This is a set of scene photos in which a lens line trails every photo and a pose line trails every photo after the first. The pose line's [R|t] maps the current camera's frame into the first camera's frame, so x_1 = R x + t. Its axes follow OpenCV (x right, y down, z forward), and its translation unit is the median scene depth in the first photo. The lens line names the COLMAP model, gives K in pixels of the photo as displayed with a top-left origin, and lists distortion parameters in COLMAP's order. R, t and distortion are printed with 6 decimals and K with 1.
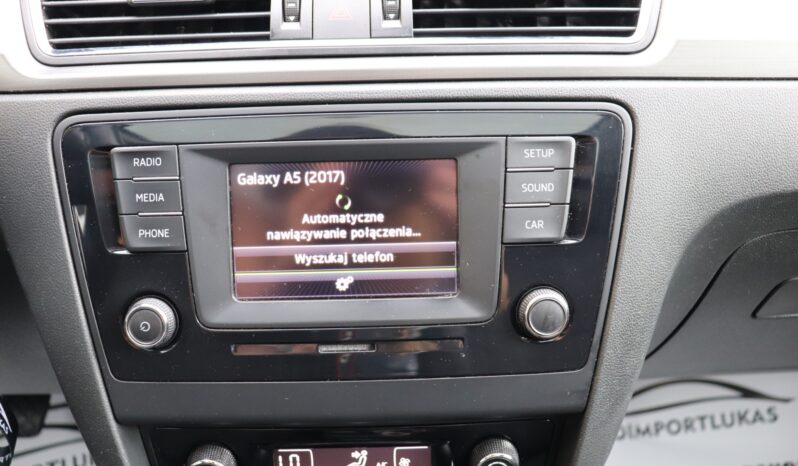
lens RADIAL K [[729.4, 0, 399.0], [0, 729.4, 233.0], [0, 0, 1]] dist [-0.104604, 0.079377]
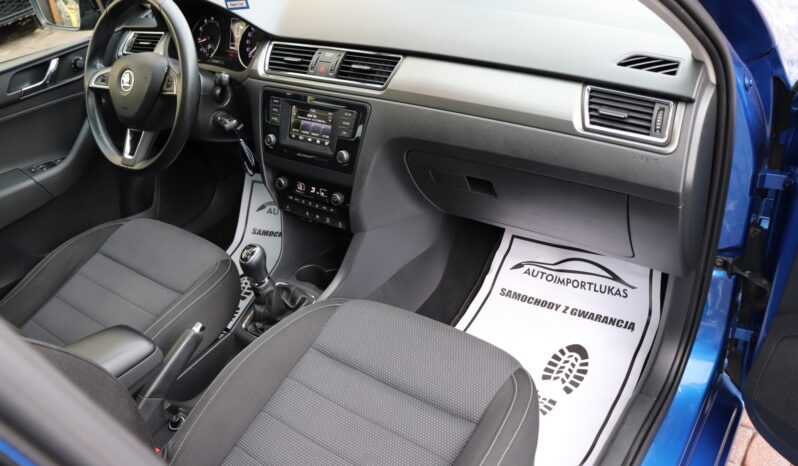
lens RADIAL K [[664.8, 0, 399.0], [0, 664.8, 233.0], [0, 0, 1]] dist [-0.185625, 0.170636]
pose [[0.786371, 0.267407, -0.556879, 2.380685], [-0.195125, 0.962825, 0.186801, -0.200466], [0.586128, -0.038234, 0.809316, -1.575197]]
